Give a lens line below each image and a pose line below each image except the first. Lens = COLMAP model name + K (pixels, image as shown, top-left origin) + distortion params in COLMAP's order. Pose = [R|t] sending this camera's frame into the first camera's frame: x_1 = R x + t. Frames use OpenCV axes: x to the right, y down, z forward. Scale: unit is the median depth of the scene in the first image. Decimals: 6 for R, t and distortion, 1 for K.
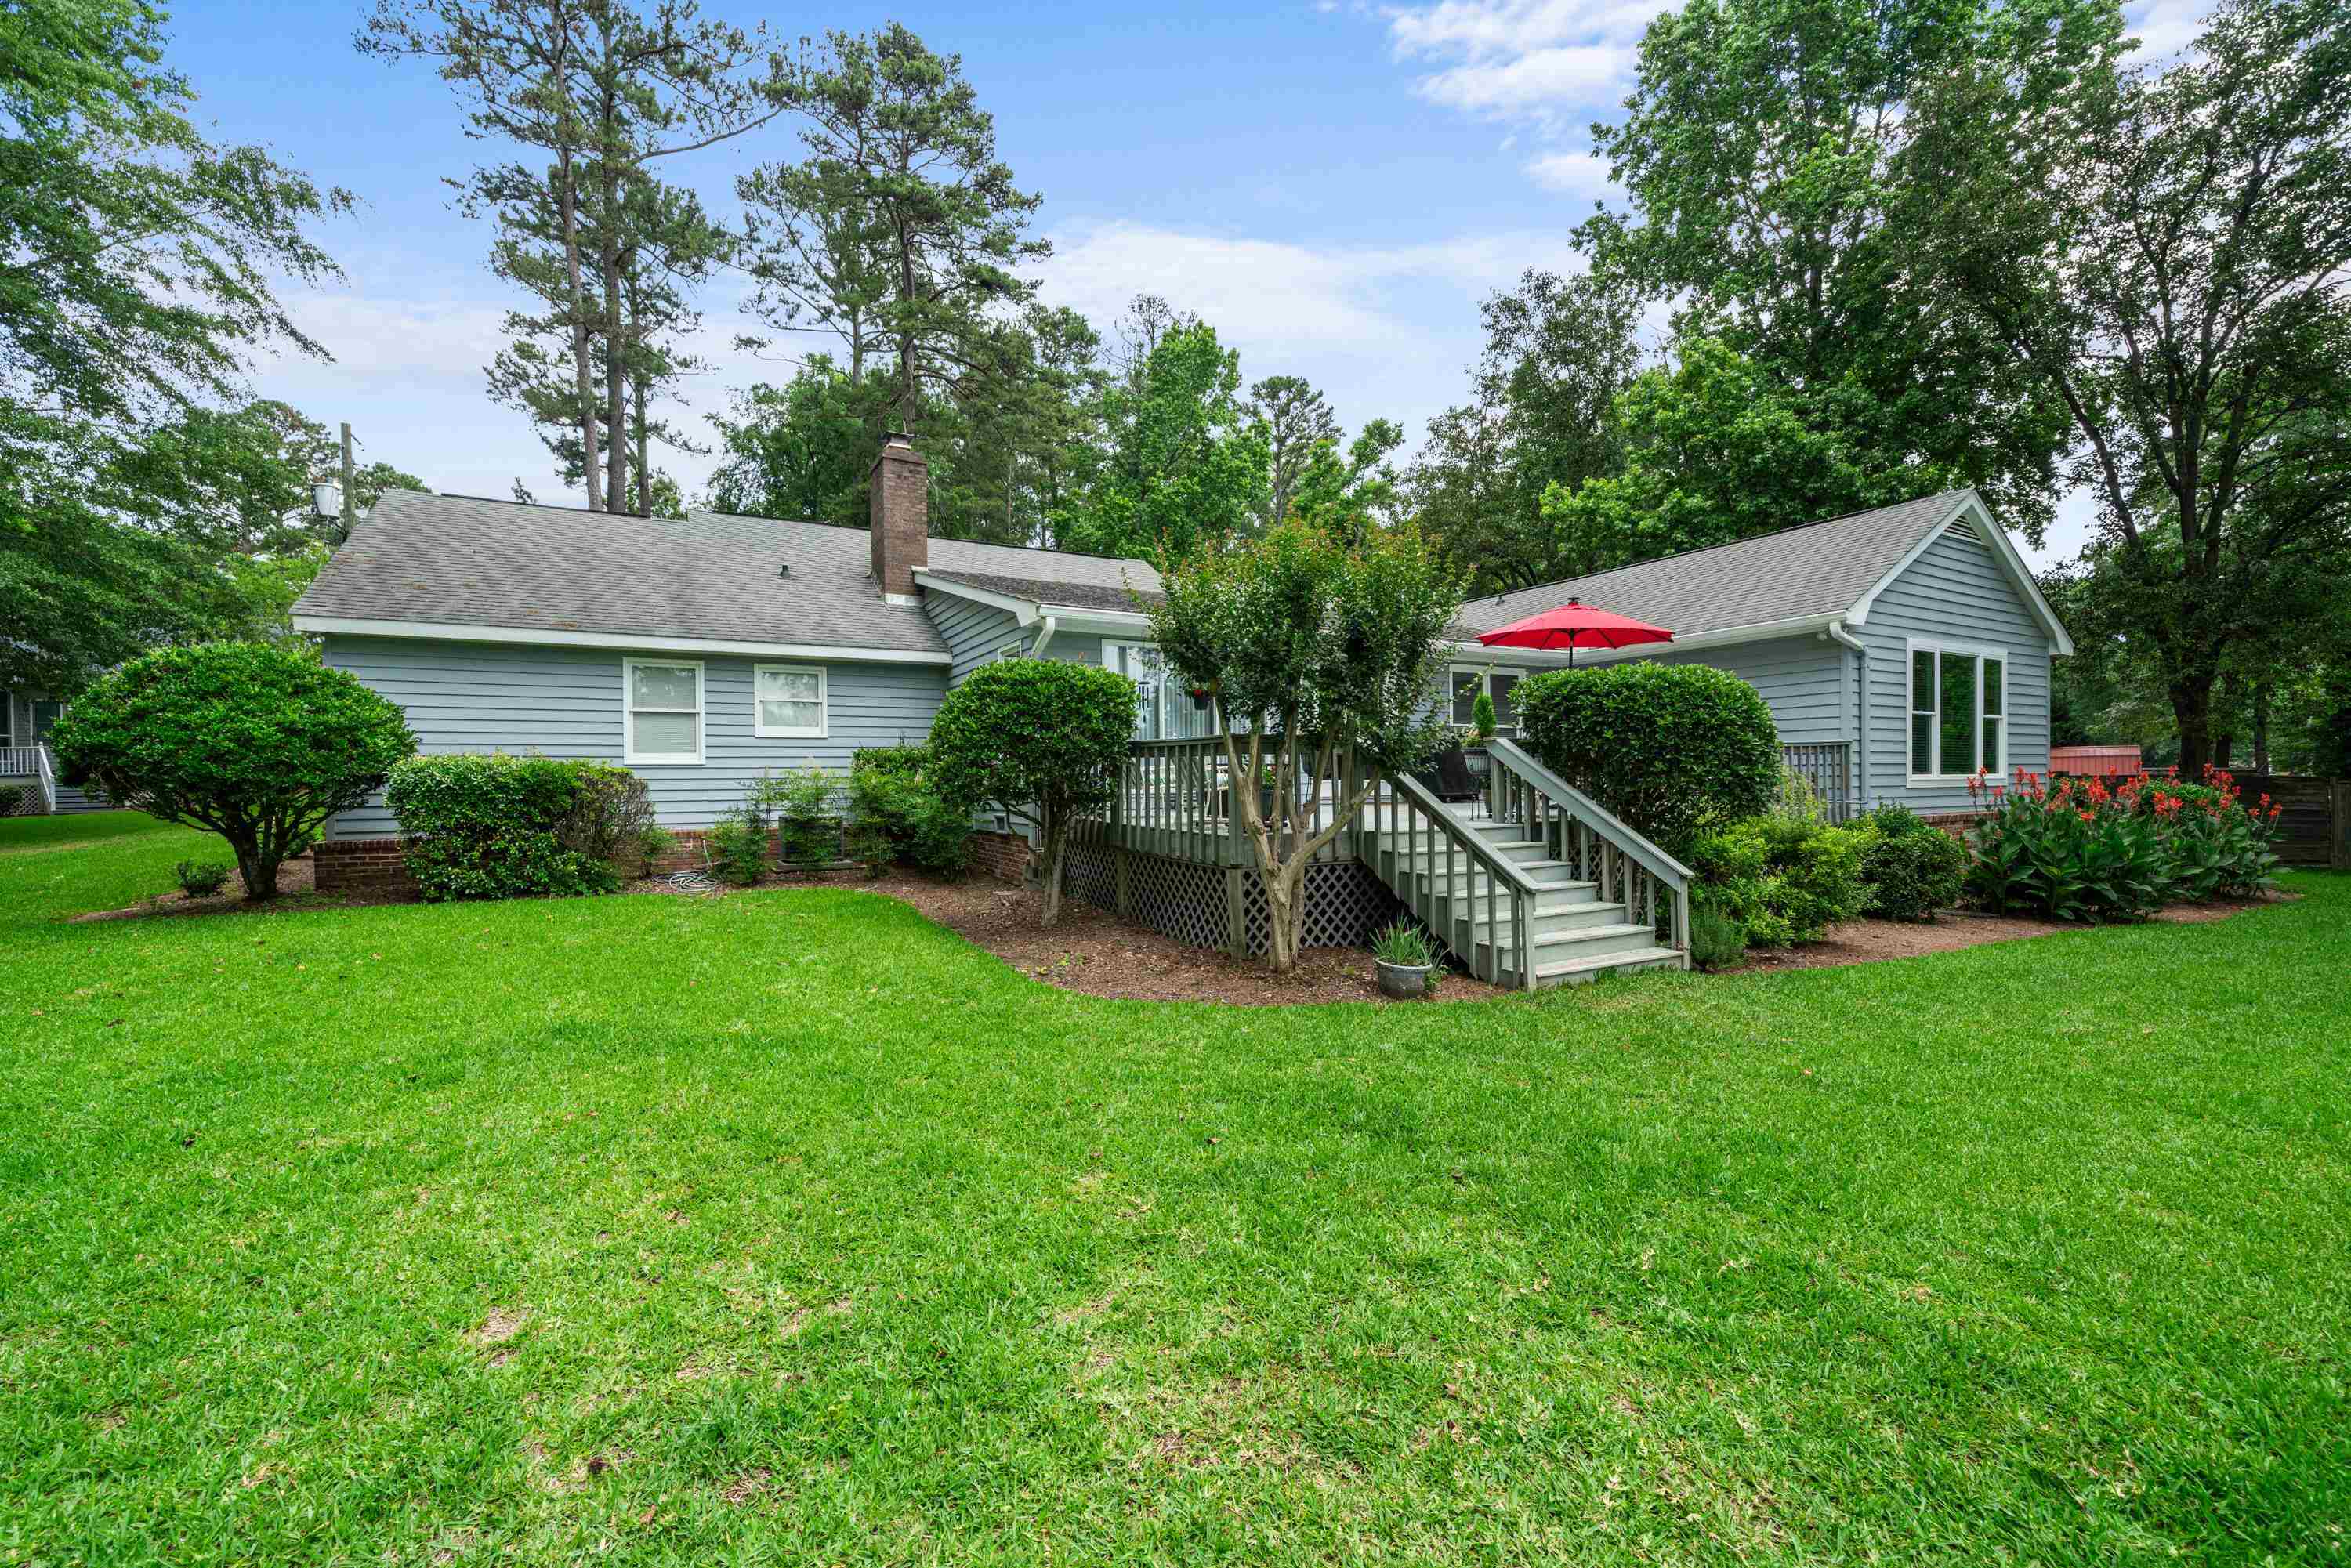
lens RADIAL K [[943.3, 0, 1168.0], [0, 943.3, 787.0], [0, 0, 1]] dist [-0.001986, 0.000418]
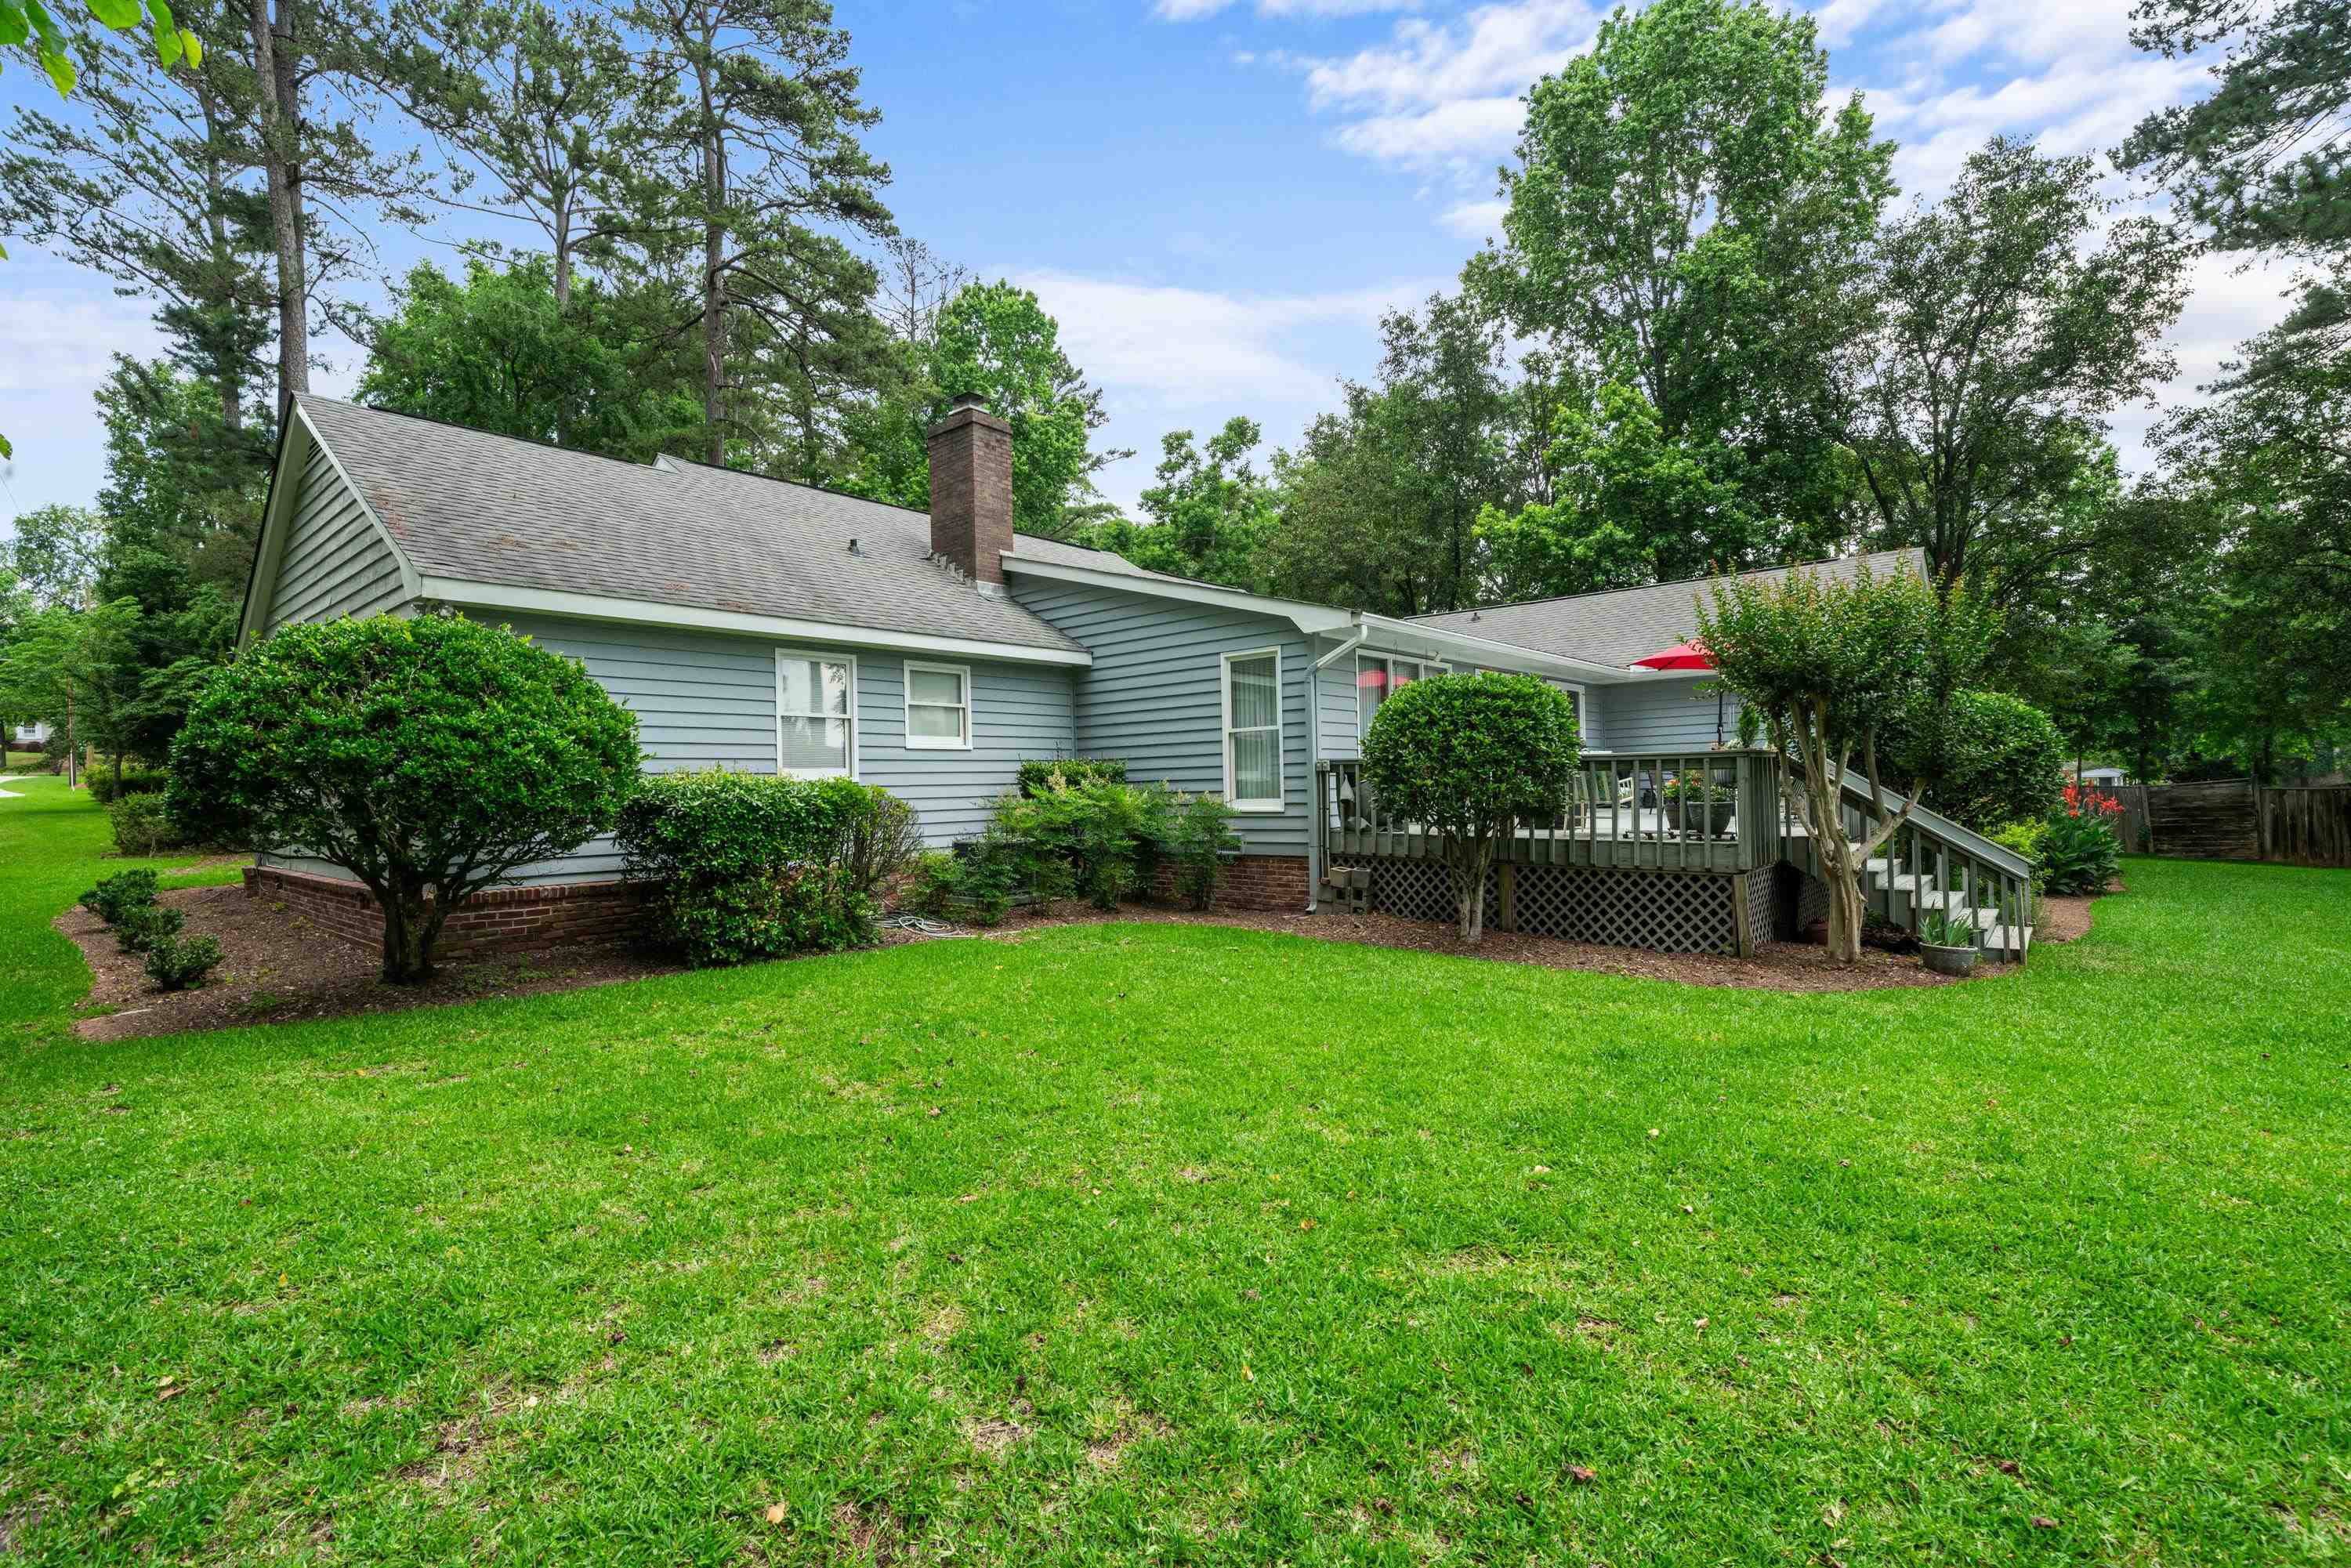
lens RADIAL K [[1056.8, 0, 1175.5], [0, 1056.8, 784.0], [0, 0, 1]] dist [0.001946, 0.000081]
pose [[0.938452, -0.009964, 0.345265, -0.307109], [0.015600, 0.999786, -0.013552, -0.003465], [-0.345057, 0.018104, 0.938407, 0.028151]]
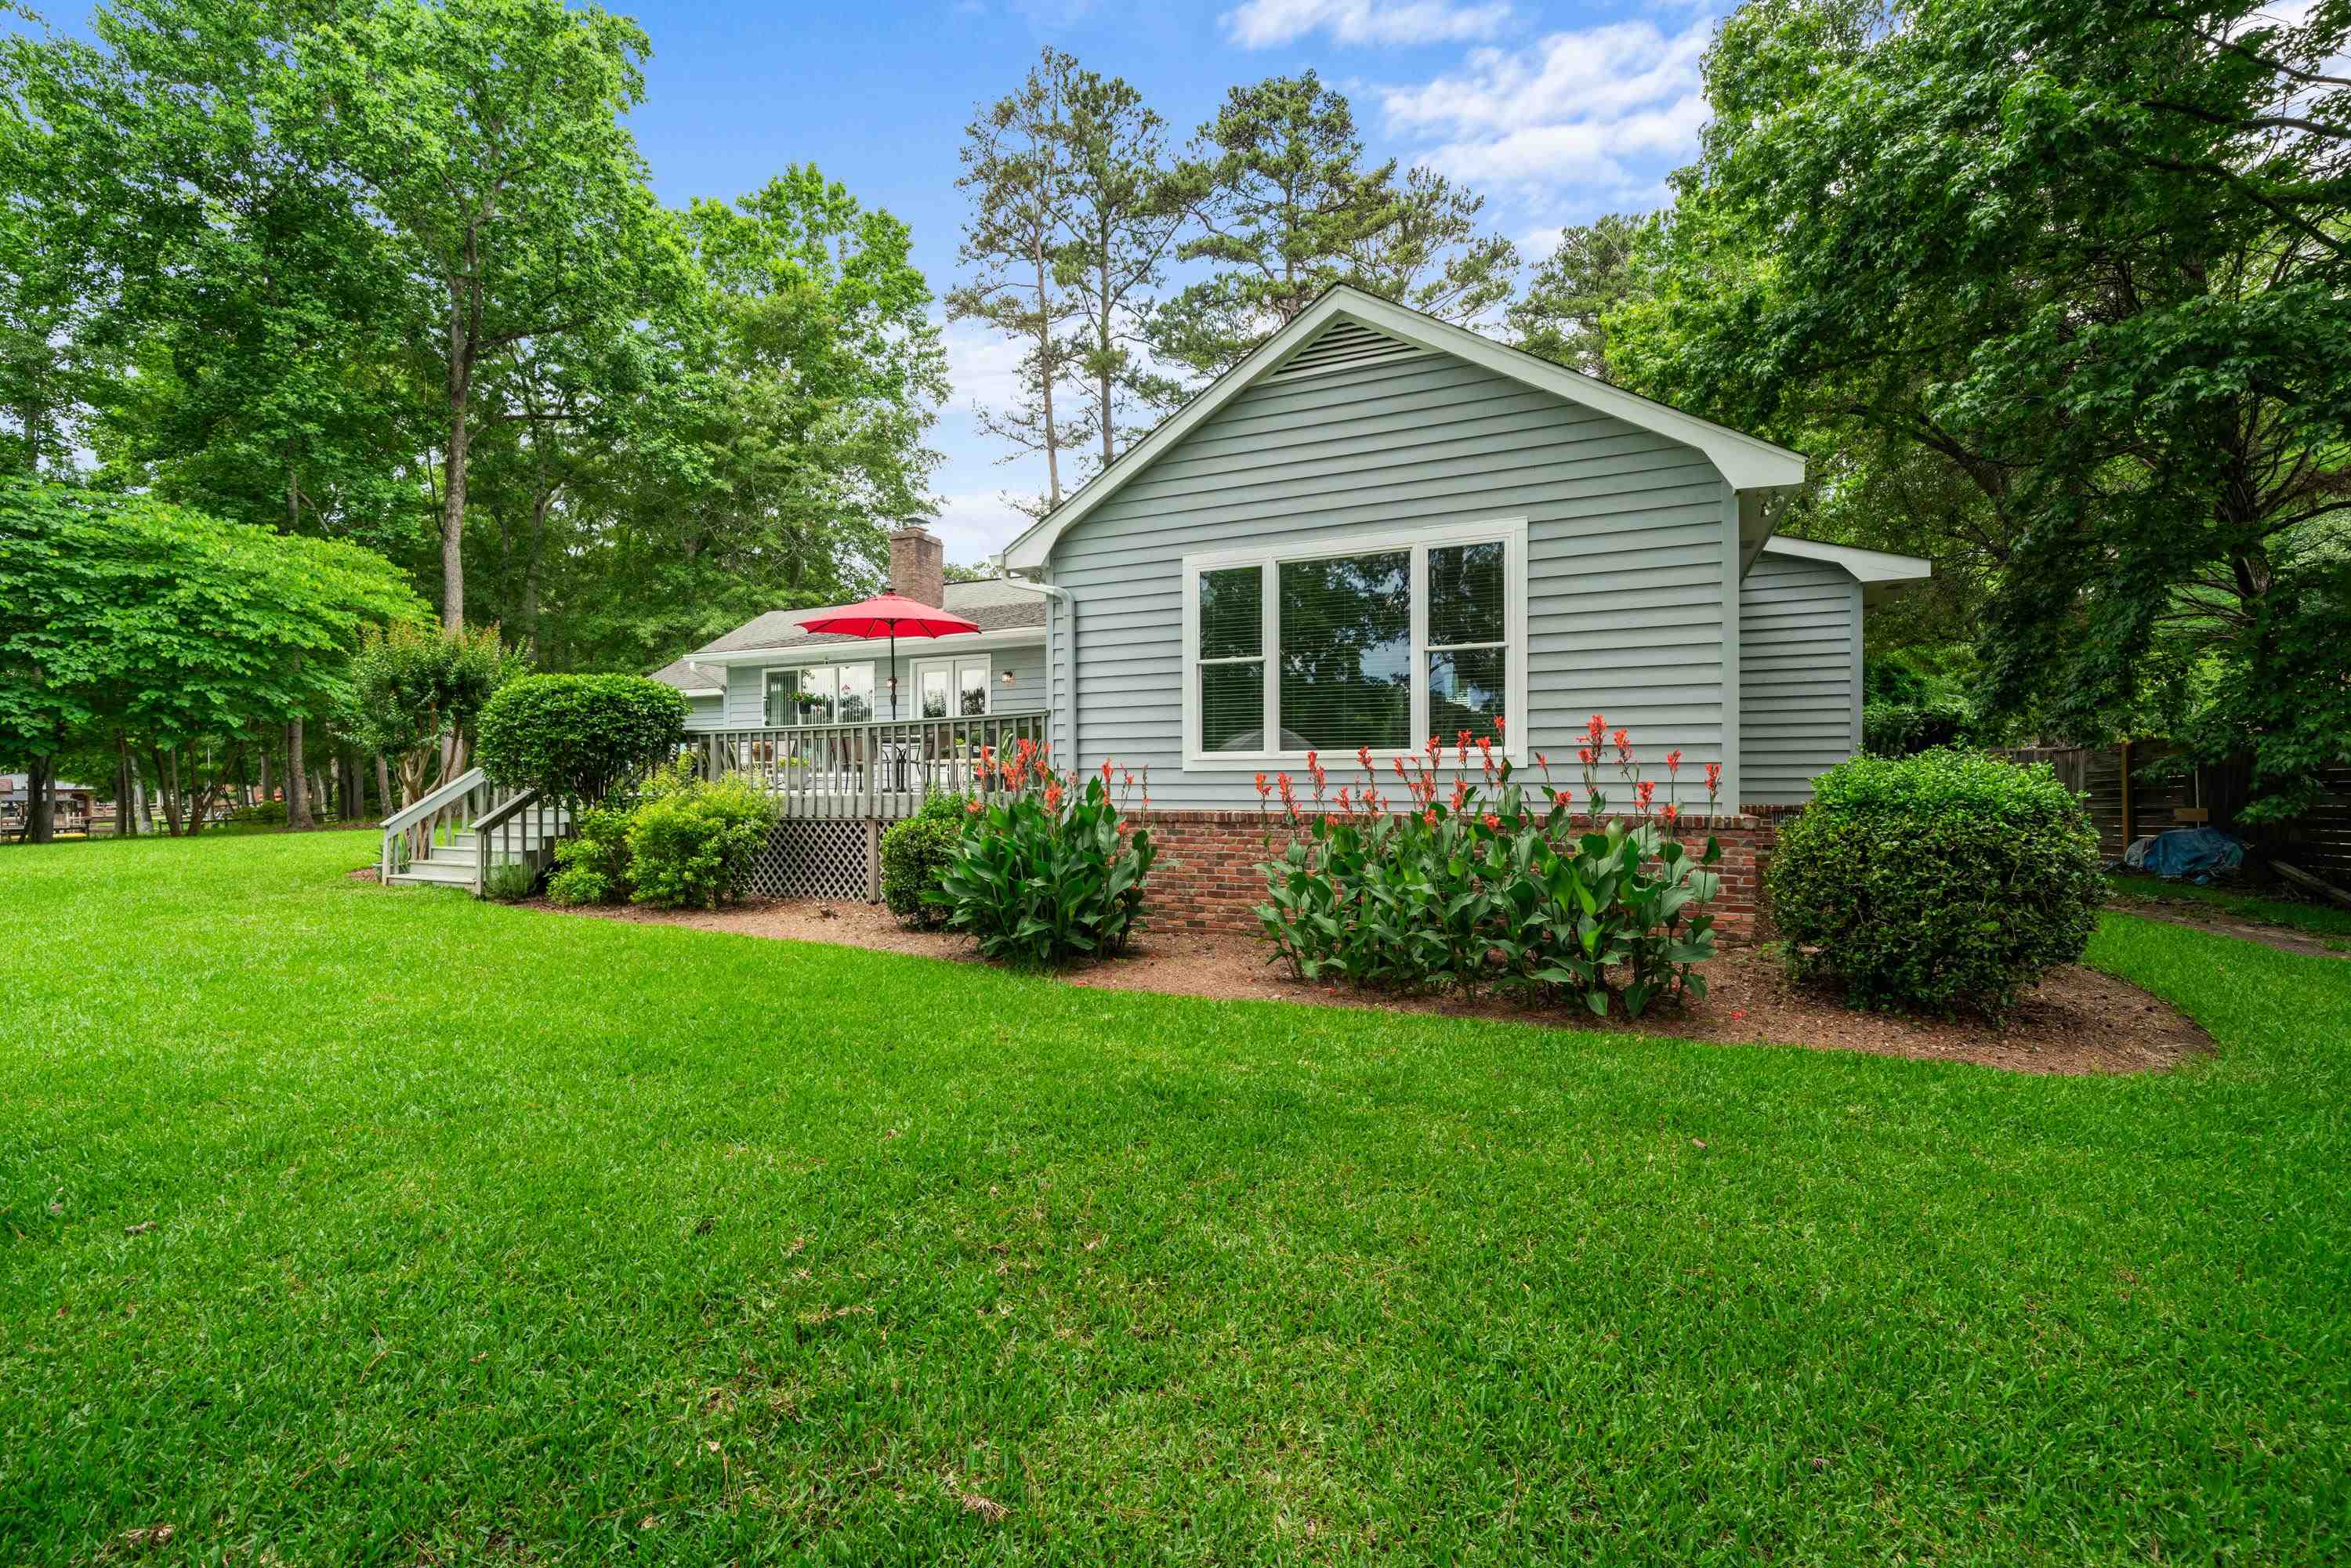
lens RADIAL K [[994.7, 0, 1178.0], [0, 994.7, 789.5], [0, 0, 1]] dist [0.000353, 0.000235]
pose [[0.593028, 0.010851, -0.805109, 0.757821], [-0.007211, 0.999941, 0.008166, 0.004319], [0.805149, 0.000963, 0.593071, 0.306621]]
